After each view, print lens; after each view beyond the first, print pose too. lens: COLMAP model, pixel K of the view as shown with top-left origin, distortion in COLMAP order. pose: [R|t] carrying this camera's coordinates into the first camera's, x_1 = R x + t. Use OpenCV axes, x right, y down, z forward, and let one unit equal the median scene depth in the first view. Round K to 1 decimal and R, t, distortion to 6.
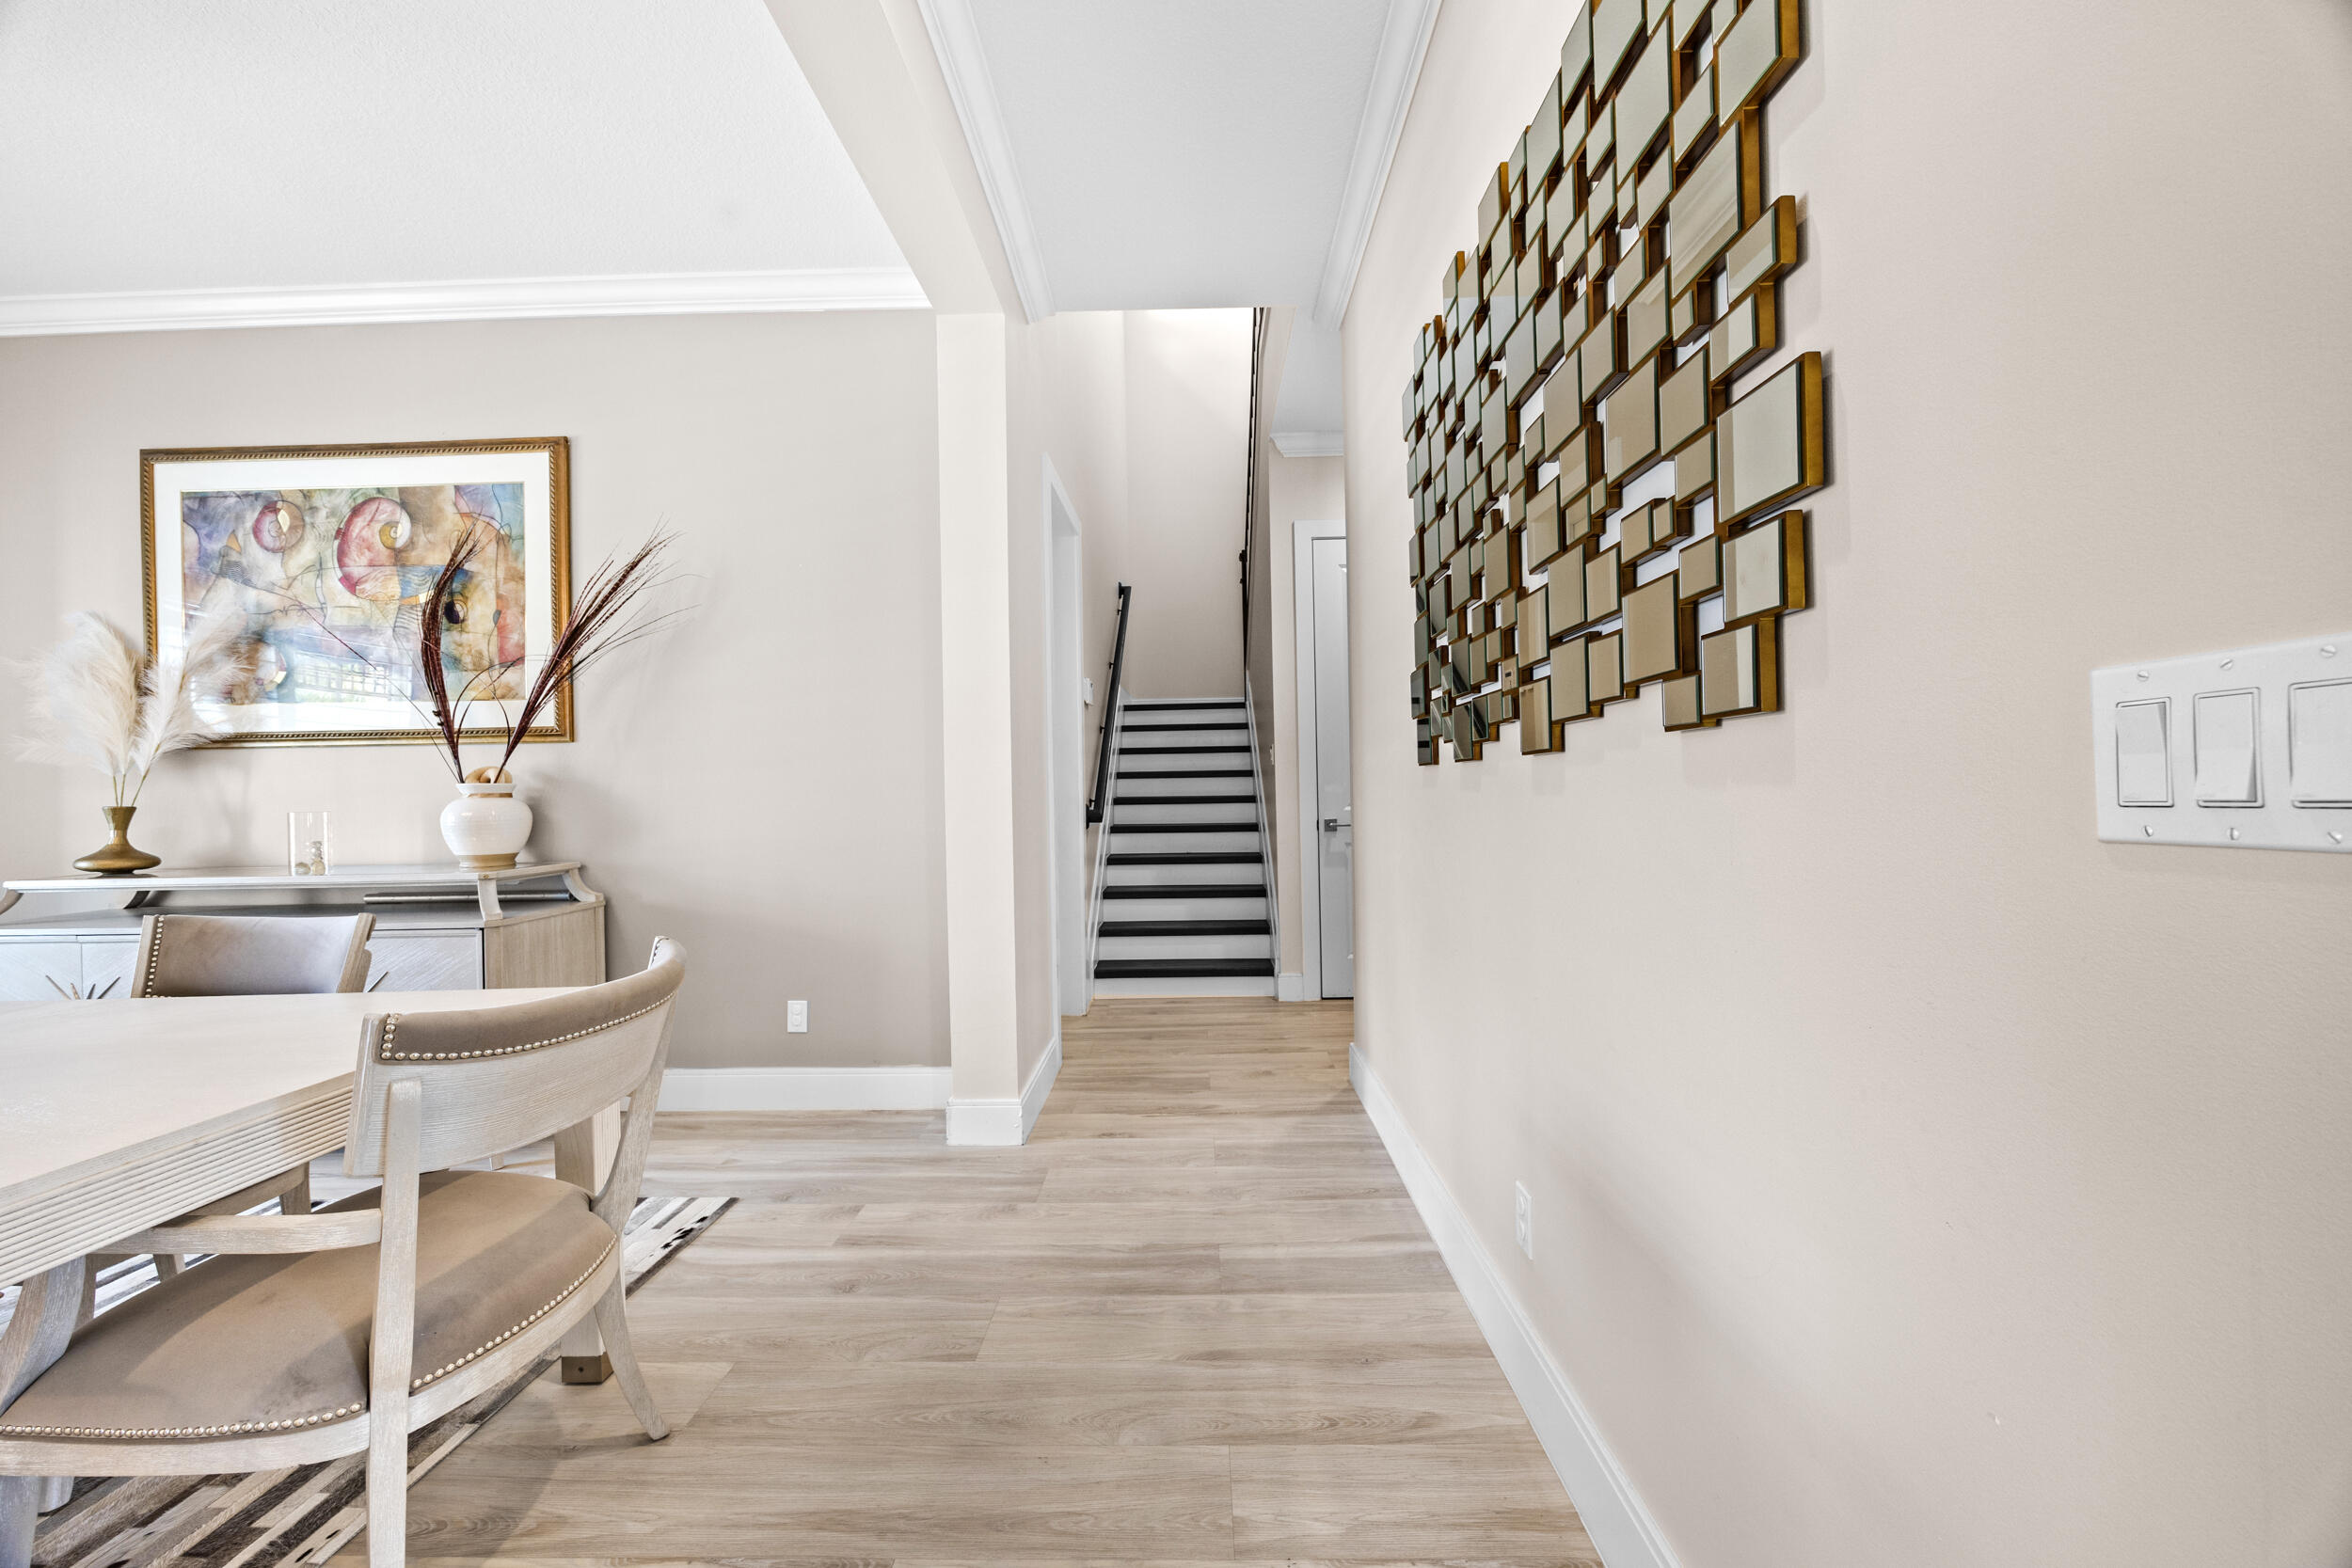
lens RADIAL K [[911.7, 0, 1177.0], [0, 911.7, 780.2], [0, 0, 1]] dist [-0.002625, -0.000006]
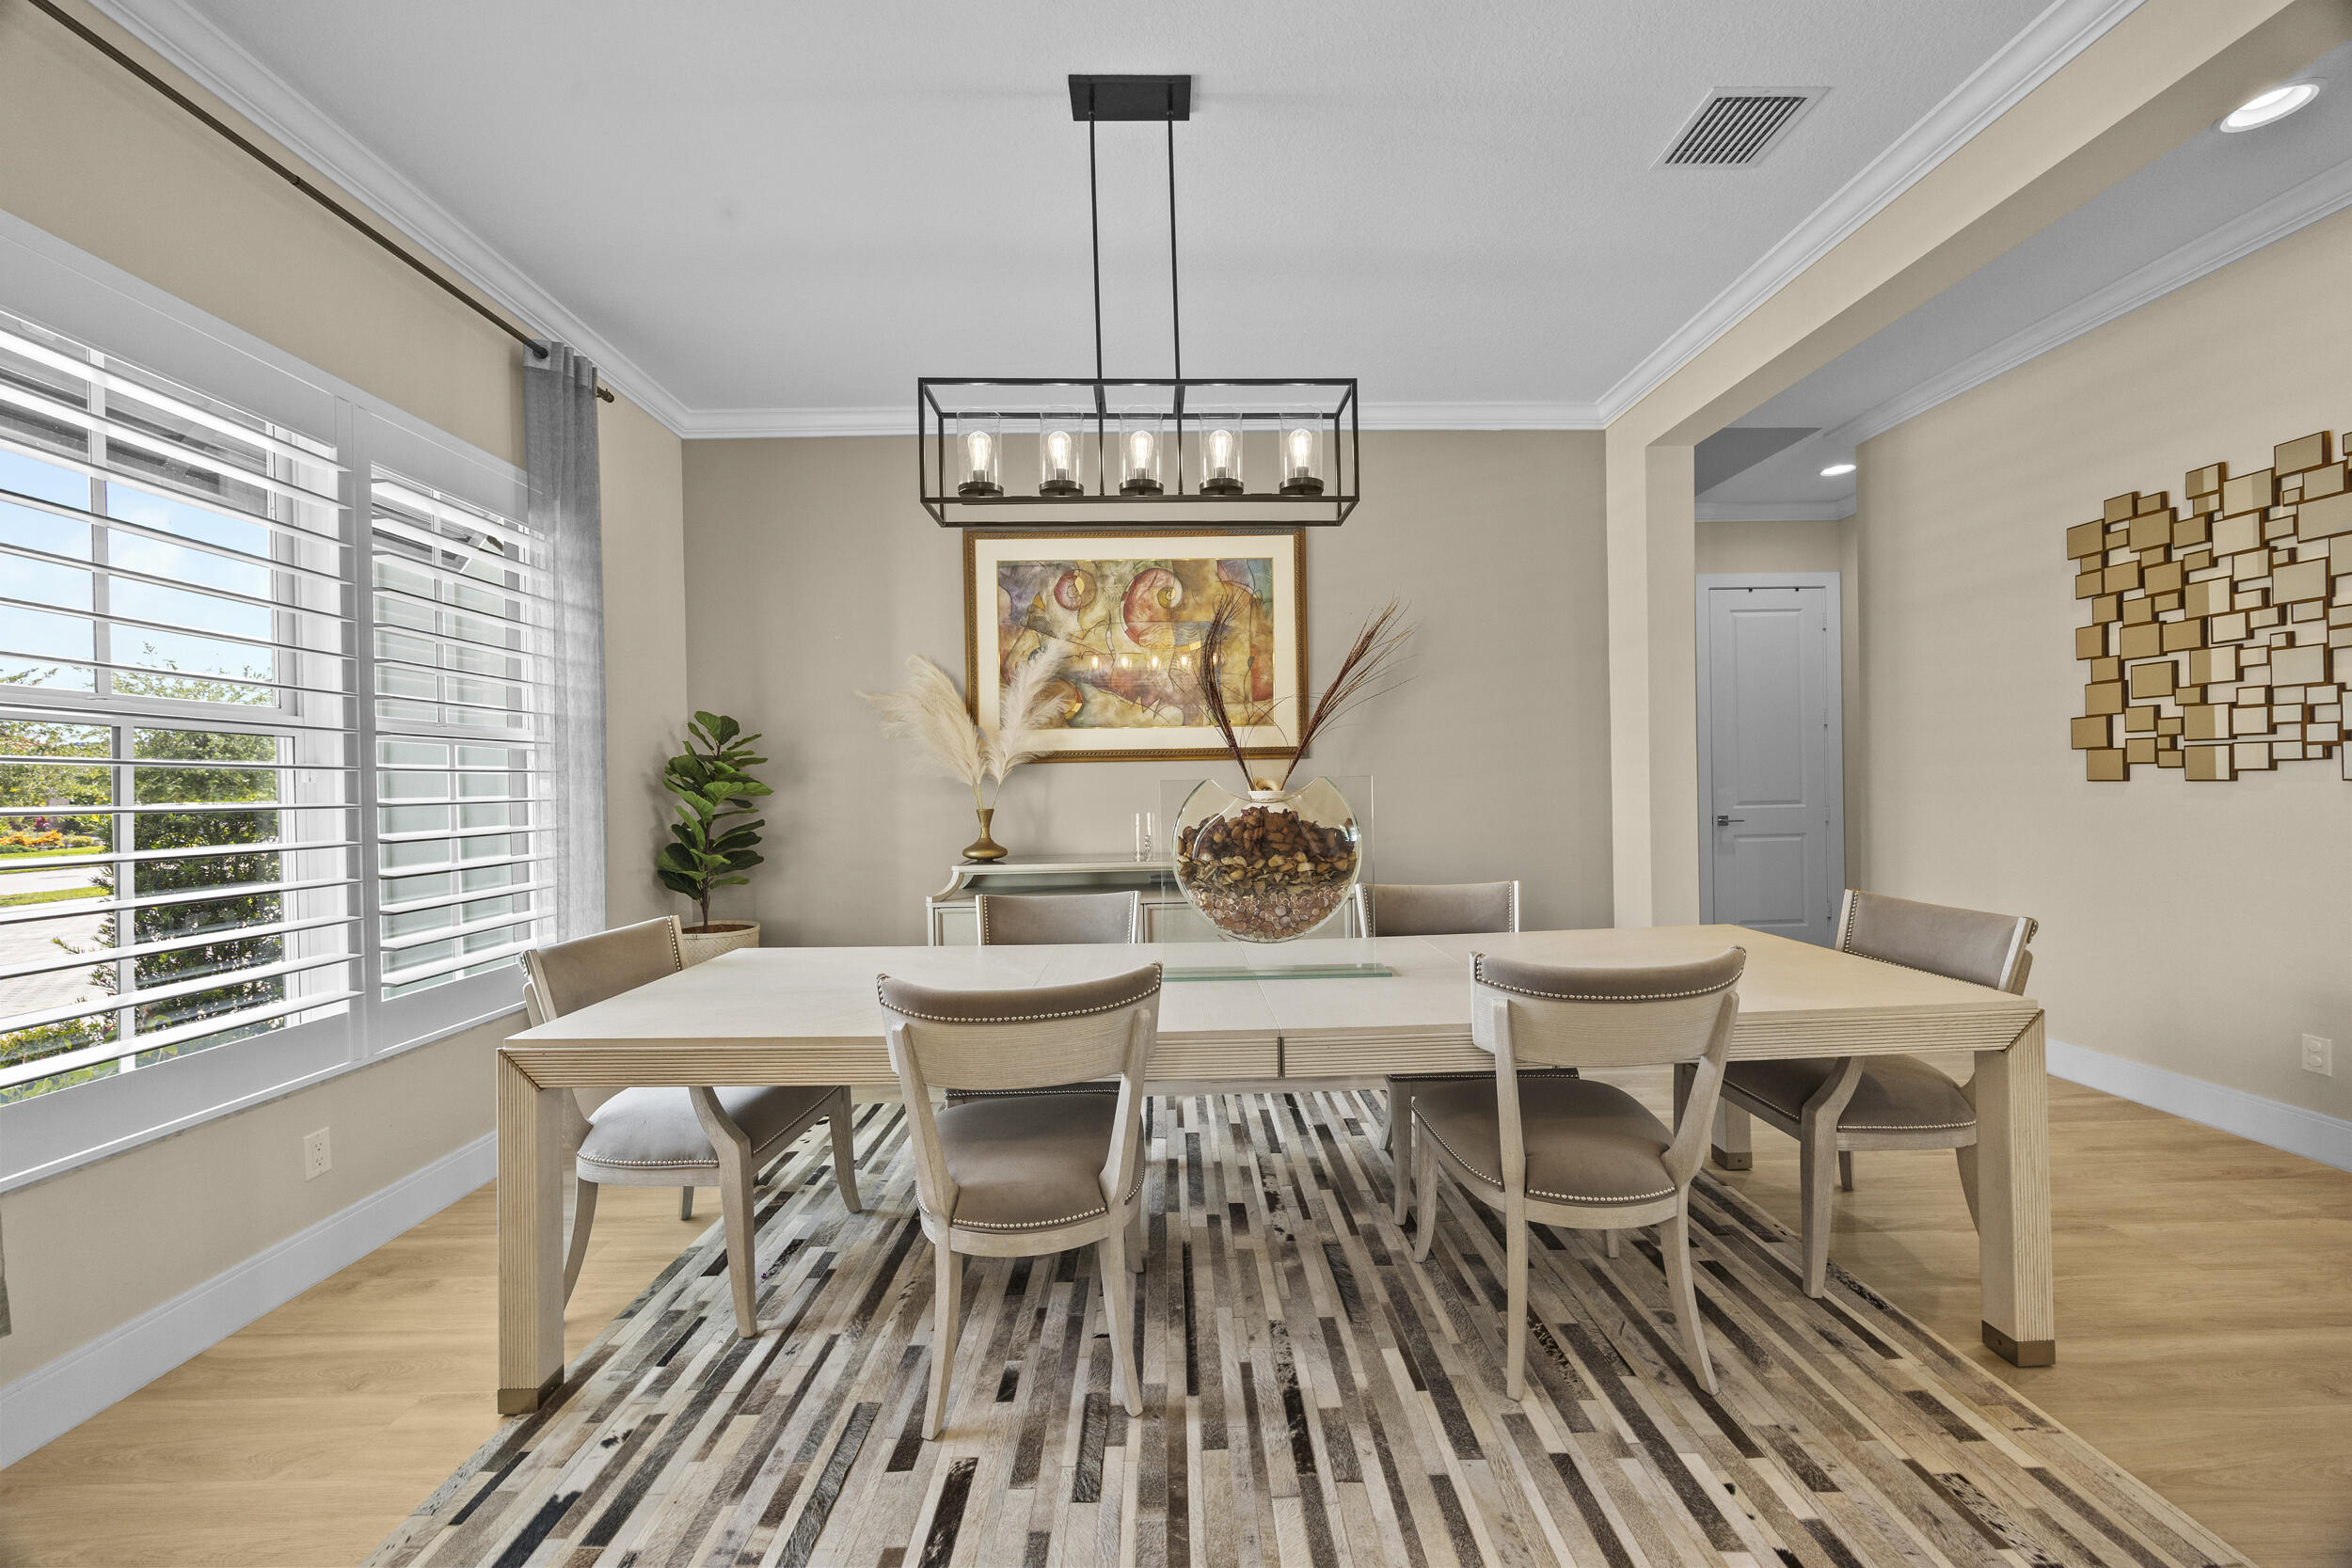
lens RADIAL K [[883.0, 0, 1181.2], [0, 883.0, 791.6], [0, 0, 1]] dist [0.000354, 0.000104]
pose [[0.998719, -0.002250, 0.050546, -0.909236], [0.001575, 0.999909, 0.013407, -0.011687], [-0.050571, -0.013310, 0.998632, -0.253236]]
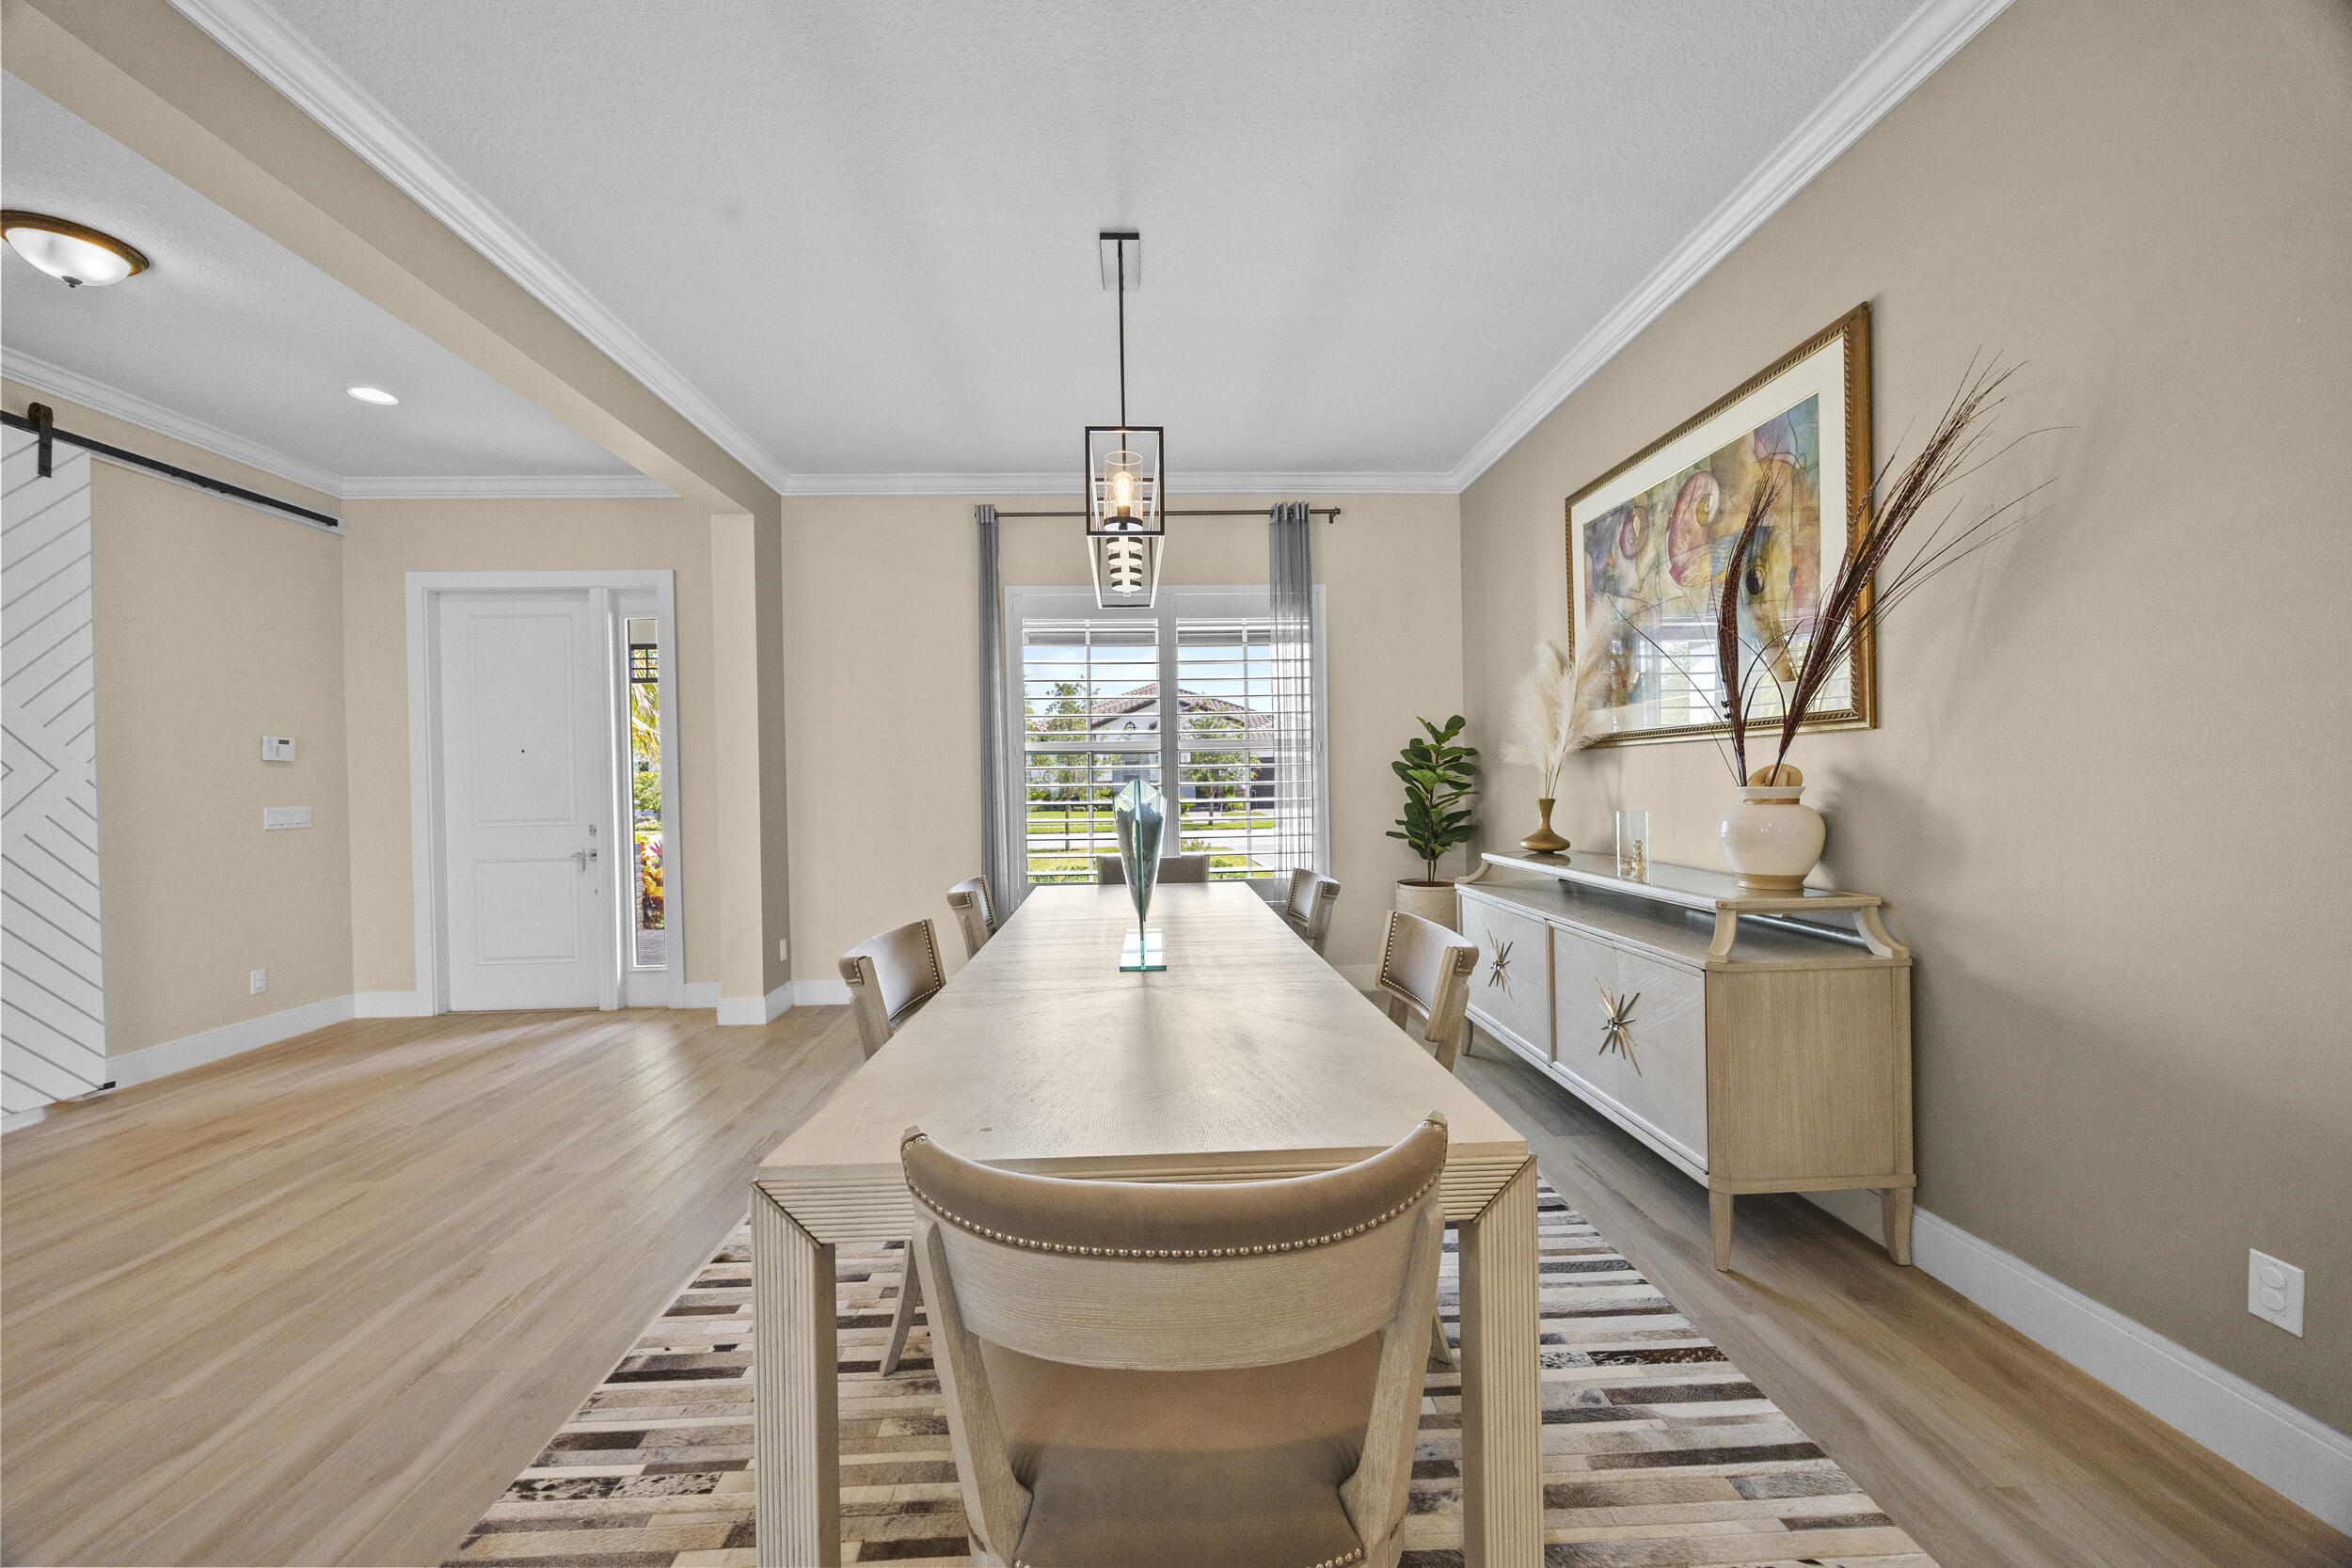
lens RADIAL K [[892.7, 0, 1176.0], [0, 892.7, 784.0], [0, 0, 1]] dist [-0.002245, -0.000104]
pose [[0.076928, 0.017329, -0.996886, -0.006129], [0.020975, 0.999600, 0.018994, -0.022778], [0.996816, -0.022371, 0.076533, 0.396223]]
